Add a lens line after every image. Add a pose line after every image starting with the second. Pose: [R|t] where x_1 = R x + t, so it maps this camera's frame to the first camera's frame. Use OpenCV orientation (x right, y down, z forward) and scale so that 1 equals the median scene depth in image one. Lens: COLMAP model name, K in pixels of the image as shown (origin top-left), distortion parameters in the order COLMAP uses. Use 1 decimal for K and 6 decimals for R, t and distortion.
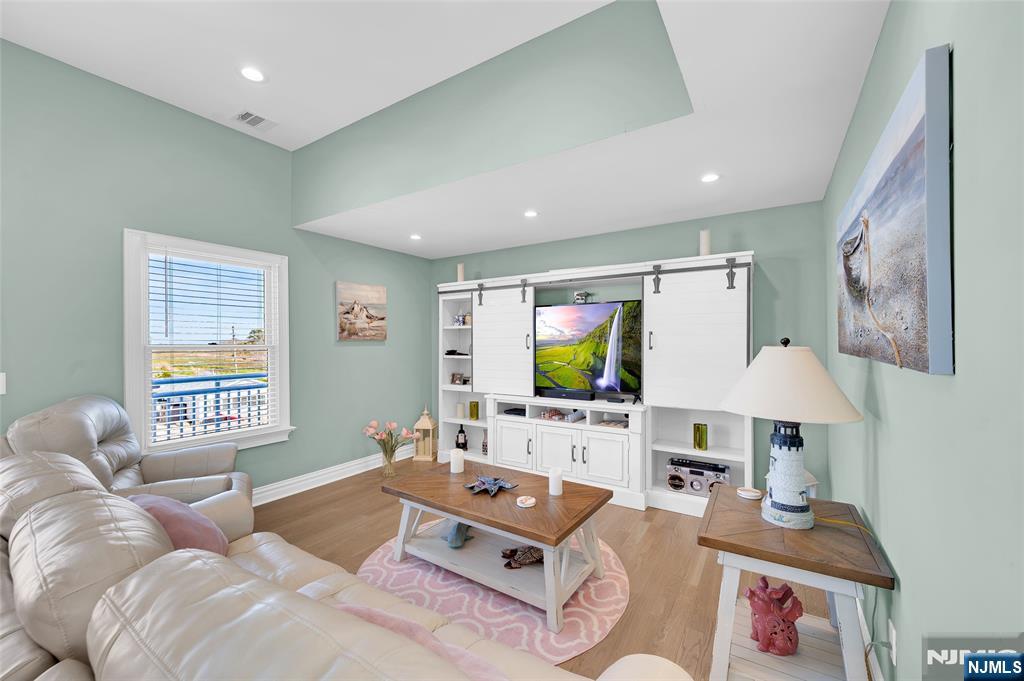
lens RADIAL K [[404.7, 0, 515.0], [0, 404.7, 342.9], [0, 0, 1]] dist [0.002090, -0.000254]
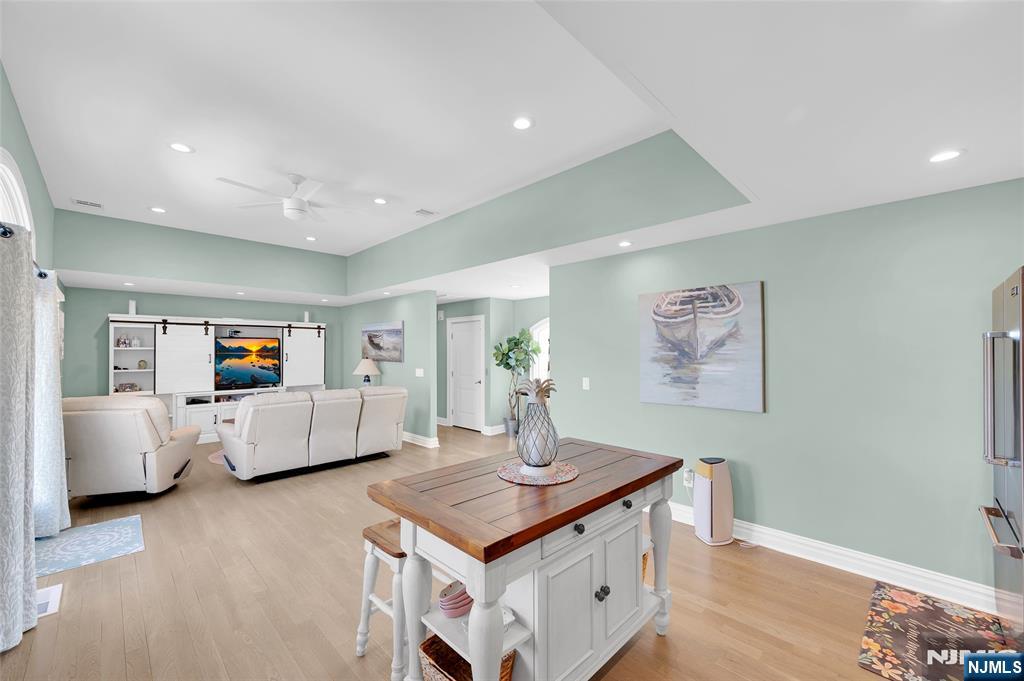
lens RADIAL K [[404.7, 0, 515.0], [0, 404.7, 342.9], [0, 0, 1]] dist [0.002090, -0.000254]
pose [[0.204349, 0.025170, 0.978575, -1.362055], [0.003574, 0.999644, -0.026458, -0.018980], [-0.978892, 0.008904, 0.204186, -0.590428]]
